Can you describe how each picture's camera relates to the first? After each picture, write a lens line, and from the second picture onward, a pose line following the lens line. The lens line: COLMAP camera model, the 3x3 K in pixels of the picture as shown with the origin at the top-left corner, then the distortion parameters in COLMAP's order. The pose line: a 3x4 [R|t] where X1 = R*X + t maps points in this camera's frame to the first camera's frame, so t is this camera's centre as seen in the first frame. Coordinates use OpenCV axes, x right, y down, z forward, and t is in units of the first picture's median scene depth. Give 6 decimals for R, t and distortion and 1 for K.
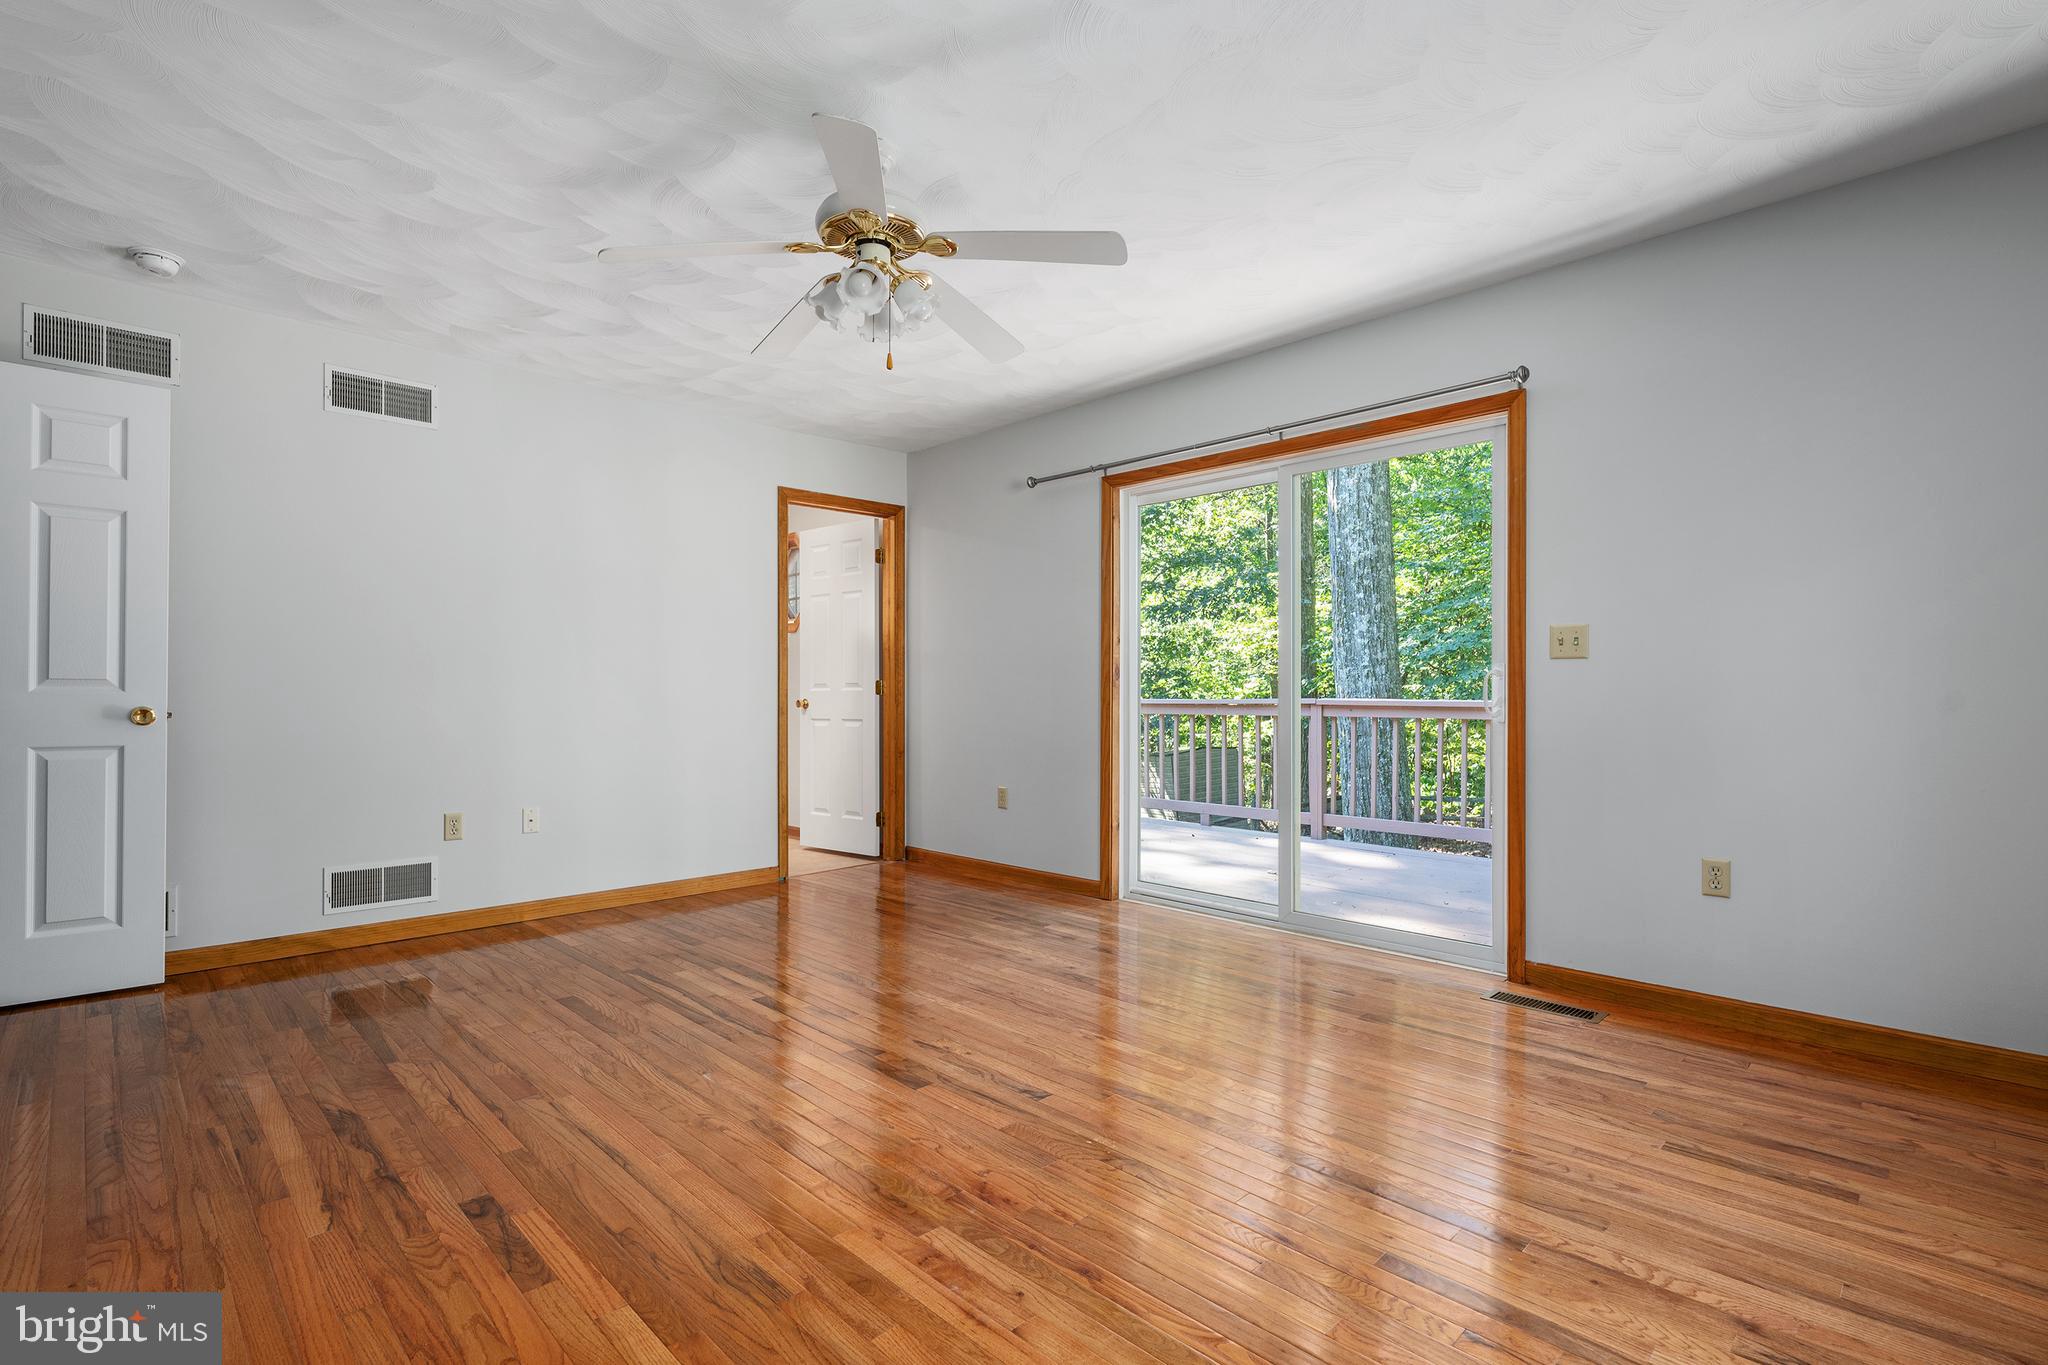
lens RADIAL K [[965.9, 0, 1027.2], [0, 965.9, 691.8], [0, 0, 1]] dist [-0.006277, 0.003846]
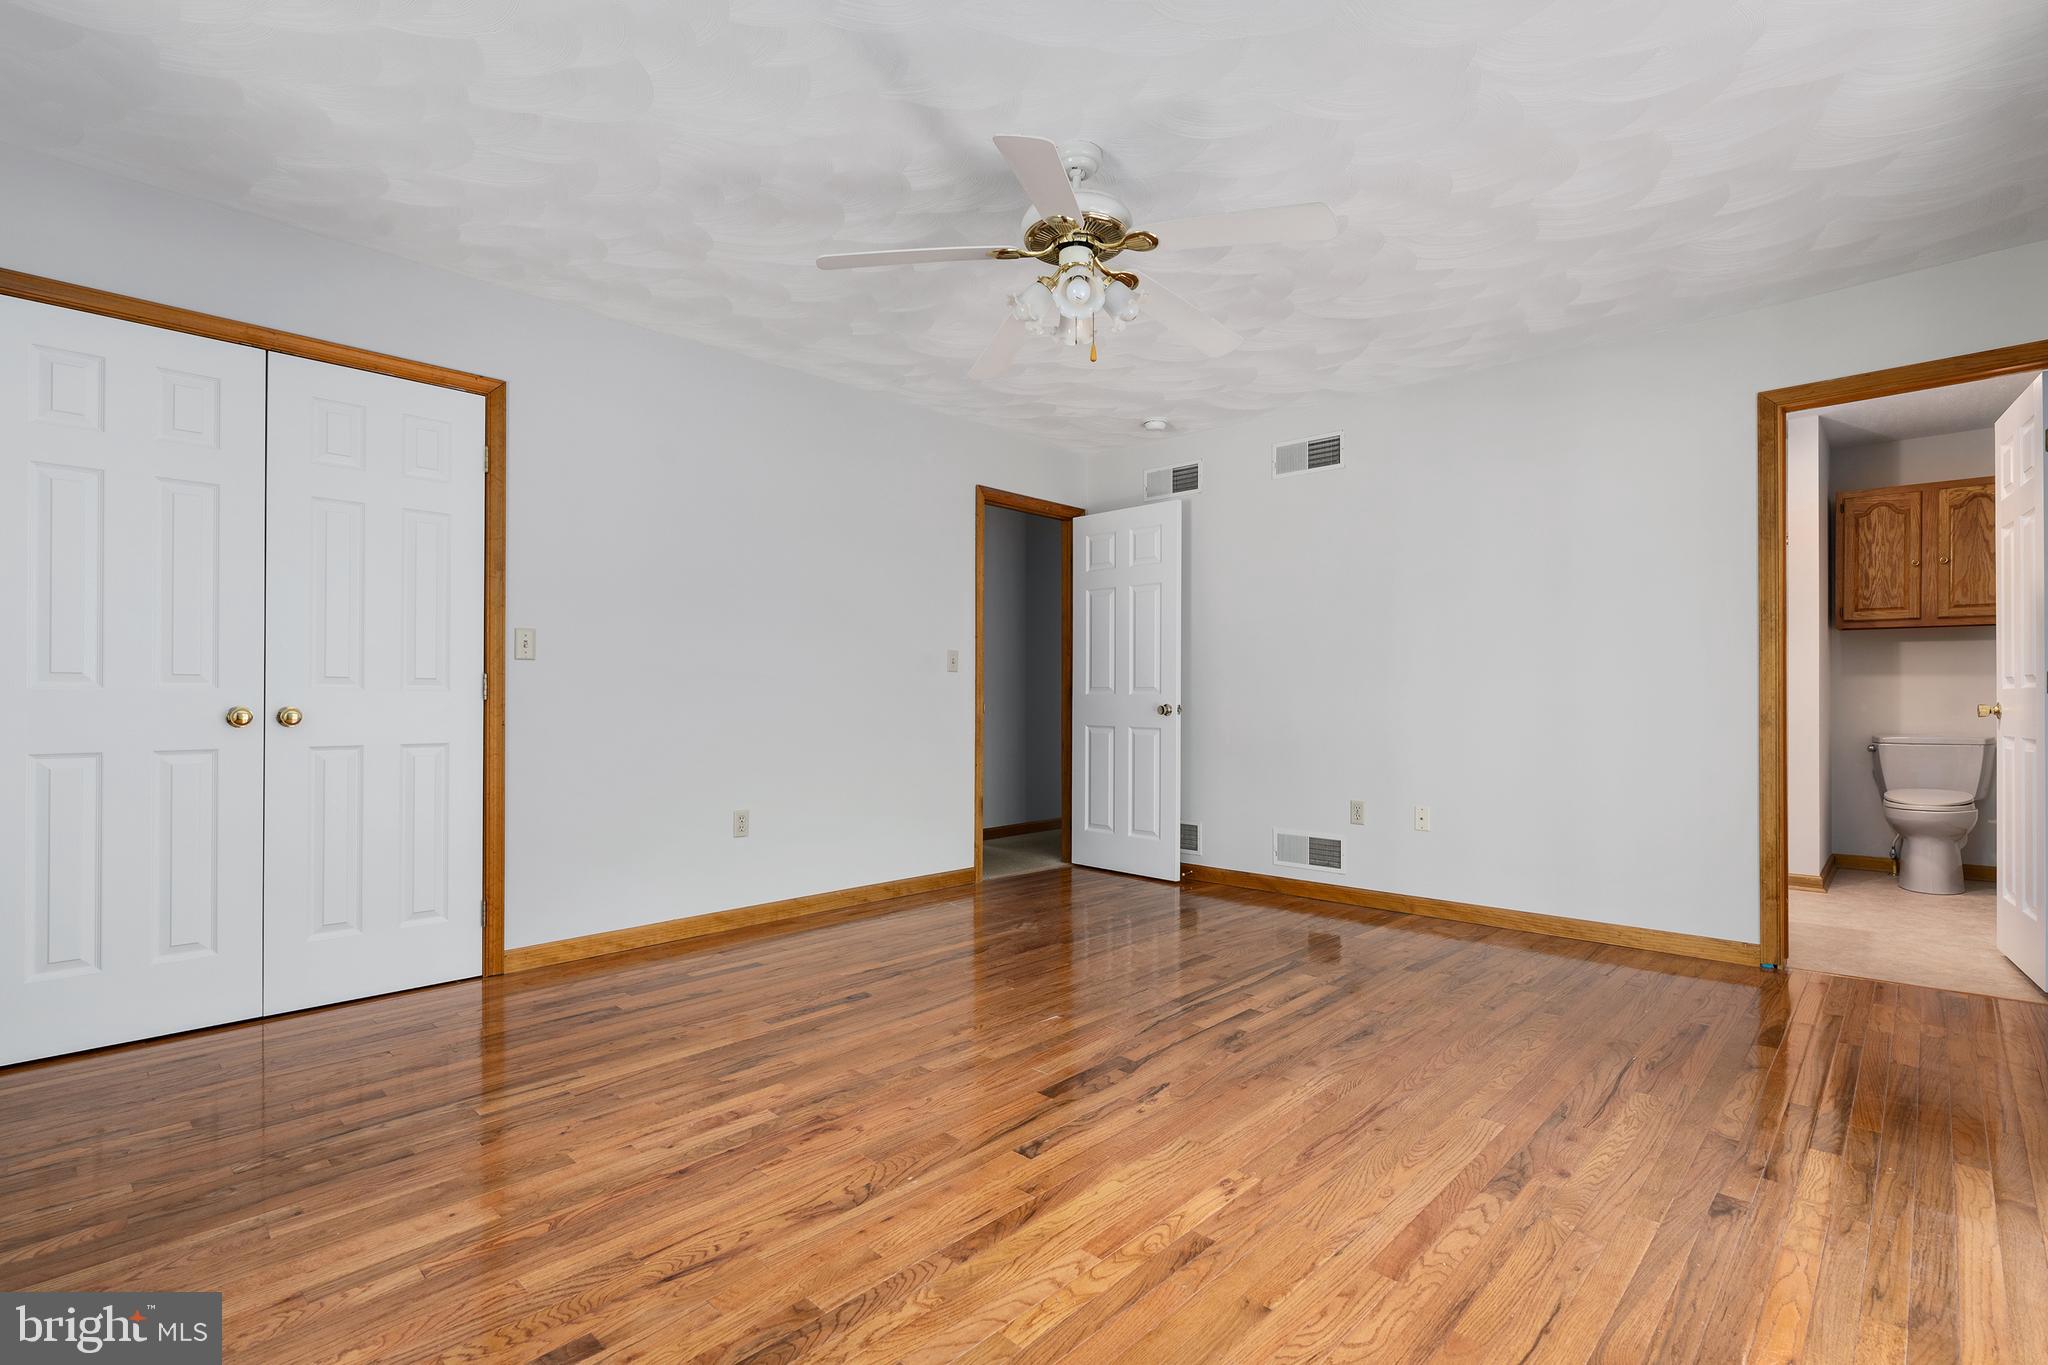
lens RADIAL K [[965.9, 0, 1021.7], [0, 965.9, 692.2], [0, 0, 1]] dist [-0.006277, 0.003846]
pose [[0.015683, -0.005141, -0.999864, 0.686908], [0.003147, 0.999982, -0.005092, 0.003503], [0.999872, -0.003066, 0.015699, 0.755839]]
